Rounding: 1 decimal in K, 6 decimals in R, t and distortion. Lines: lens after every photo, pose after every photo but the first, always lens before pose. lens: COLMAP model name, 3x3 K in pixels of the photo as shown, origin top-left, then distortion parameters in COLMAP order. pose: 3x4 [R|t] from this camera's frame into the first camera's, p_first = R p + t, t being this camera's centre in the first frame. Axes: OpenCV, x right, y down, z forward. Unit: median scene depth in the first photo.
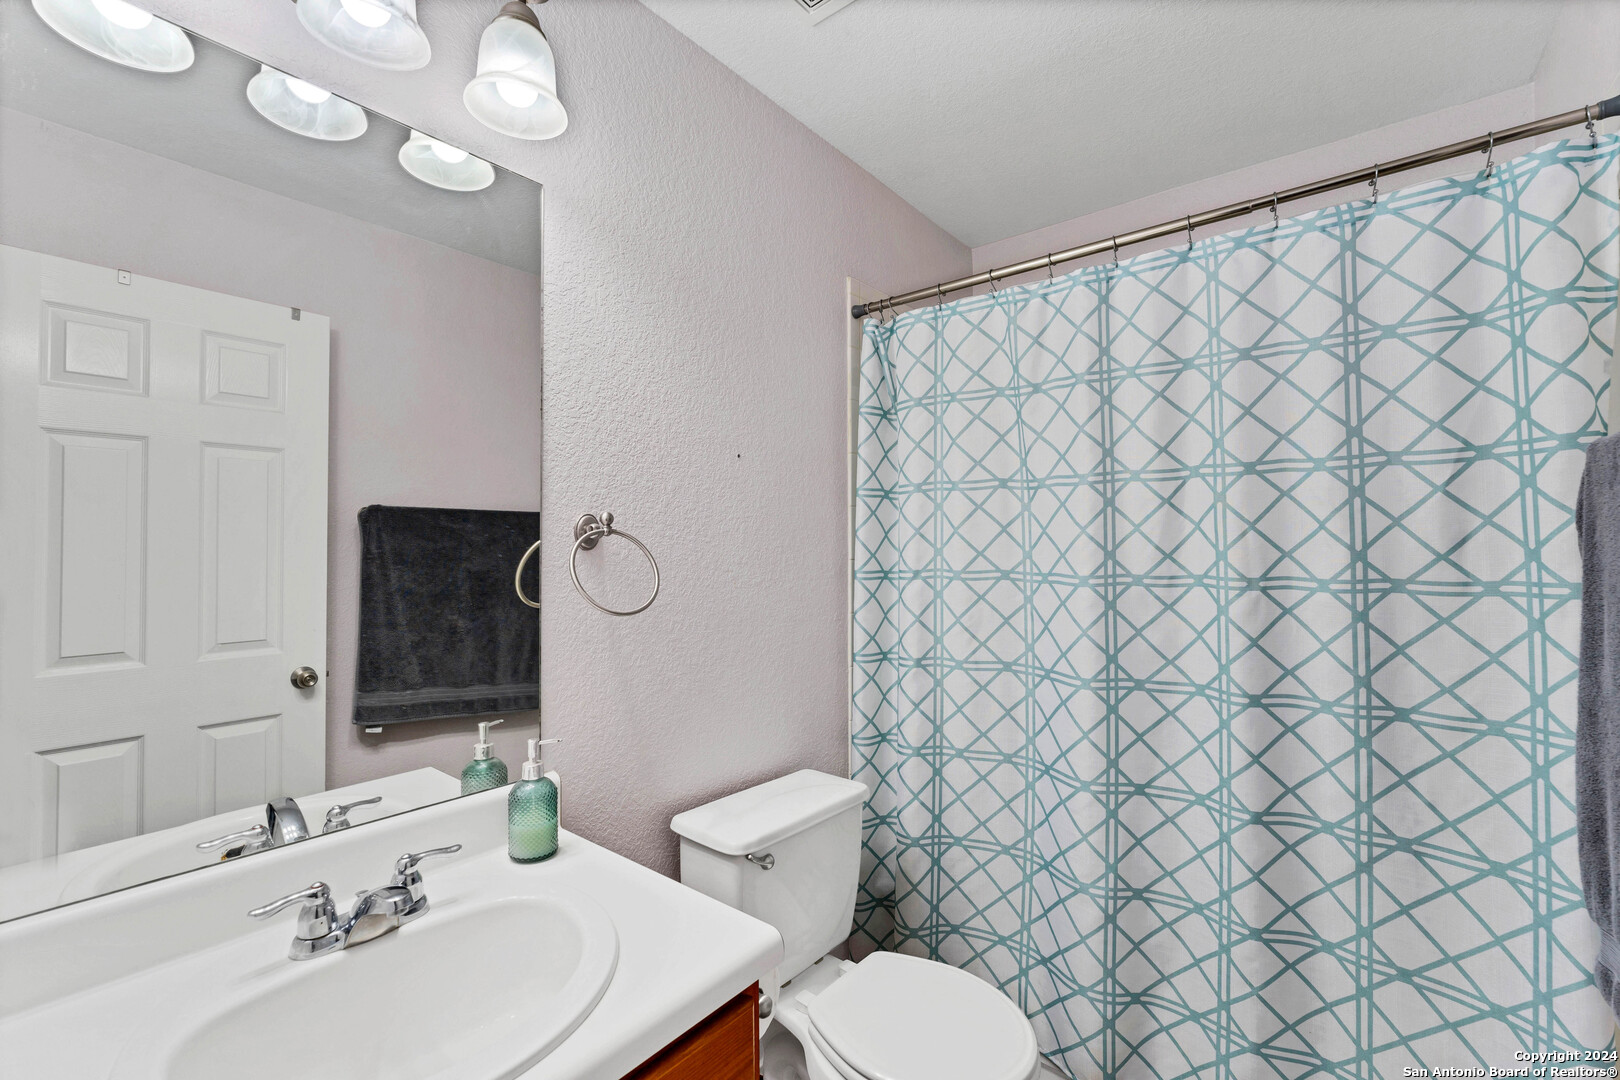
lens RADIAL K [[683.2, 0, 810.0], [0, 683.2, 540.0], [0, 0, 1]] dist [-0.003372, -0.000204]
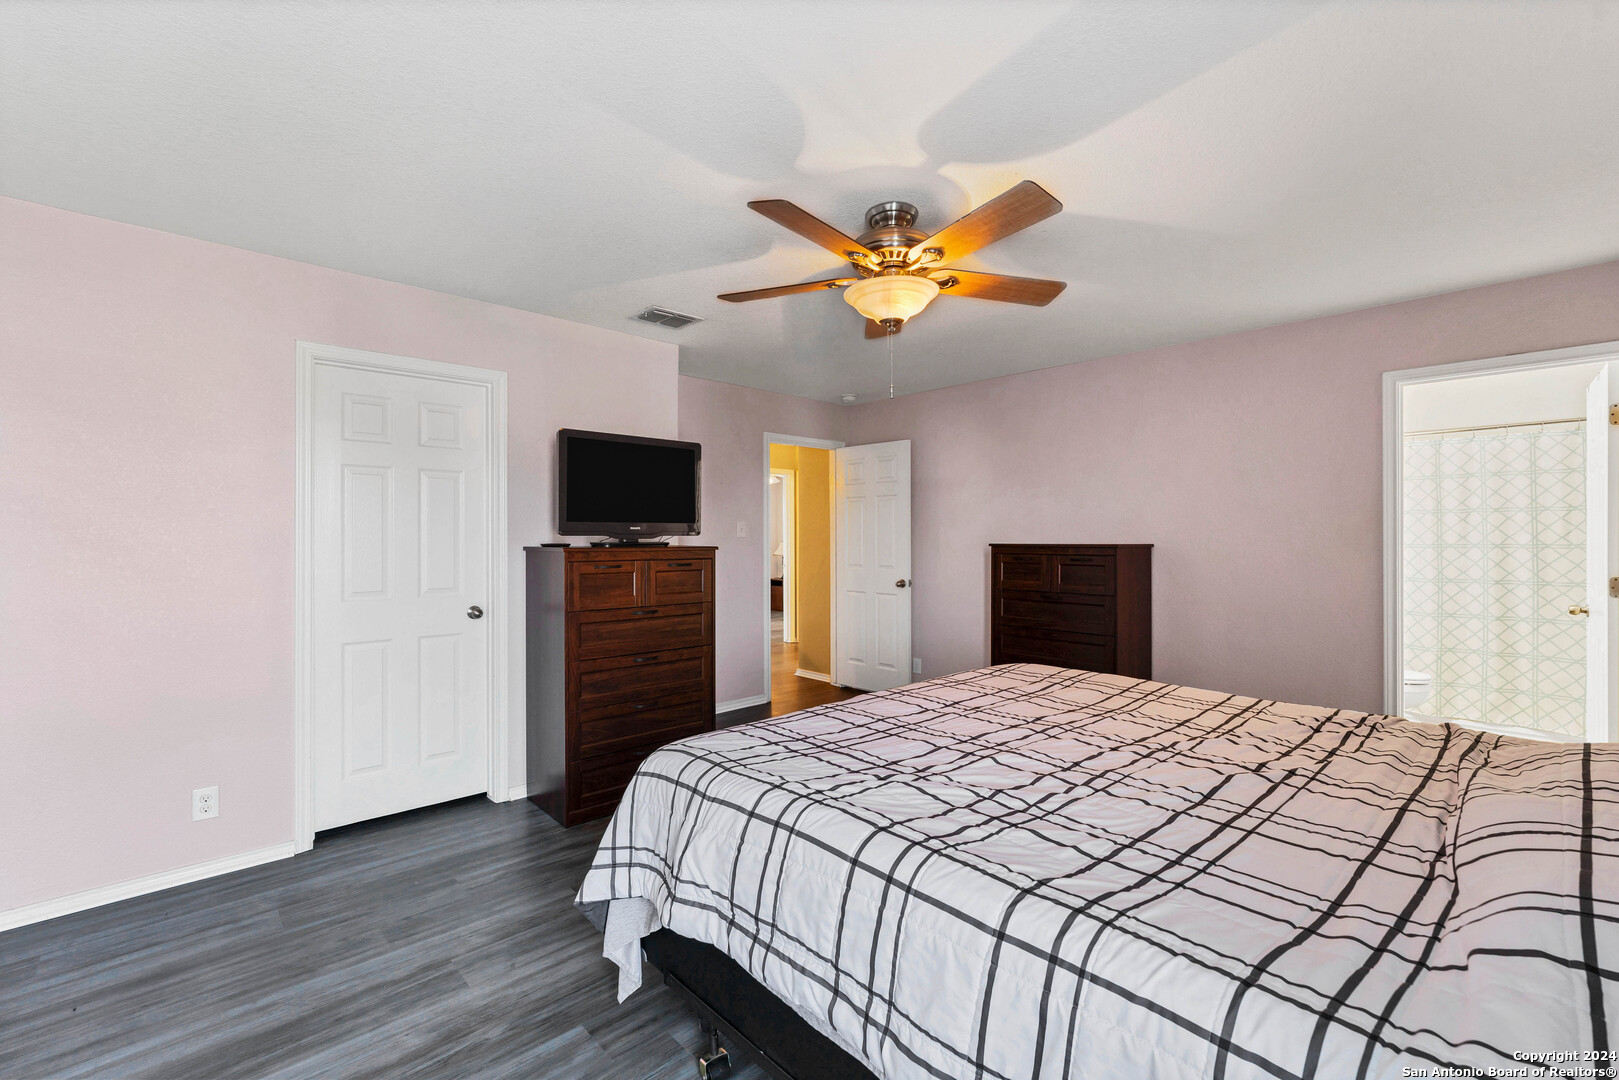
lens RADIAL K [[681.9, 0, 809.5], [0, 681.9, 540.0], [0, 0, 1]] dist [0.000771, -0.000021]
pose [[0.988813, -0.002457, -0.149139, -2.107278], [0.005208, 0.999823, 0.018062, -0.040191], [0.149068, -0.018636, 0.988651, -2.703617]]
